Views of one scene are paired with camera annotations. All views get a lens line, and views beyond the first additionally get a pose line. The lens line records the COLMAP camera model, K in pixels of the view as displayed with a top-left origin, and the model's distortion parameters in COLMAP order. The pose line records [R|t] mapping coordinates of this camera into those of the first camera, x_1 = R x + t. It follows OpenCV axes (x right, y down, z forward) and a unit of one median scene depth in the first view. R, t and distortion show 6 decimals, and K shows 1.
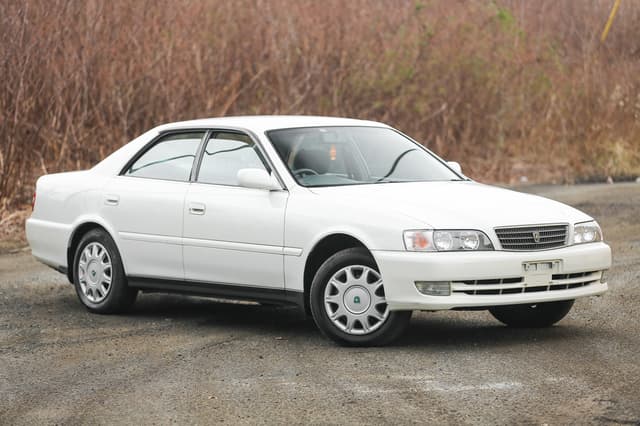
lens RADIAL K [[2350.2, 0, 320.5], [0, 2350.2, 213.8], [0, 0, 1]] dist [0.064272, 5.090012]
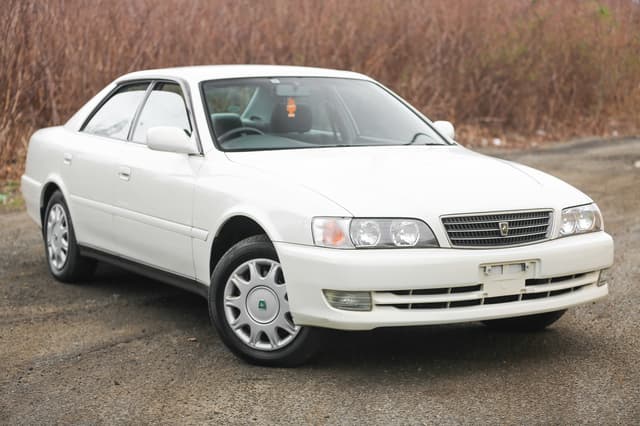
lens RADIAL K [[1330.3, 0, 318.3], [0, 1330.3, 213.6], [0, 0, 1]] dist [-0.274134, -0.029466]
pose [[0.986571, 0.026036, -0.161248, 0.099967], [-0.017492, 0.998378, 0.054184, -0.015629], [0.162397, -0.050636, 0.985425, 0.583185]]
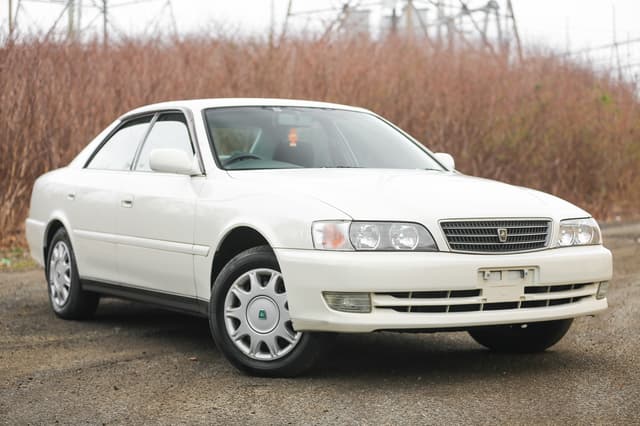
lens RADIAL K [[1330.3, 0, 318.3], [0, 1330.3, 213.6], [0, 0, 1]] dist [-0.274134, -0.029466]
pose [[0.985911, 0.014540, -0.166636, 0.102735], [-0.019449, 0.999422, -0.027867, 0.015702], [0.166134, 0.030715, 0.985625, 0.579451]]
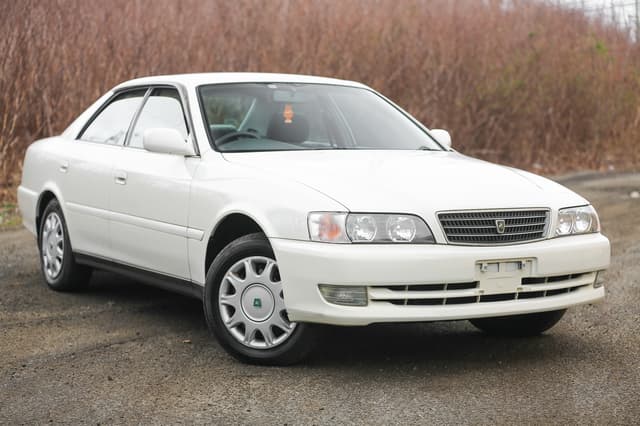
lens RADIAL K [[1330.3, 0, 318.3], [0, 1330.3, 213.6], [0, 0, 1]] dist [-0.274134, -0.029466]
pose [[0.986872, 0.028647, -0.158945, 0.100095], [-0.025516, 0.999439, 0.021706, -0.001337], [0.159477, -0.017366, 0.987049, 0.583536]]
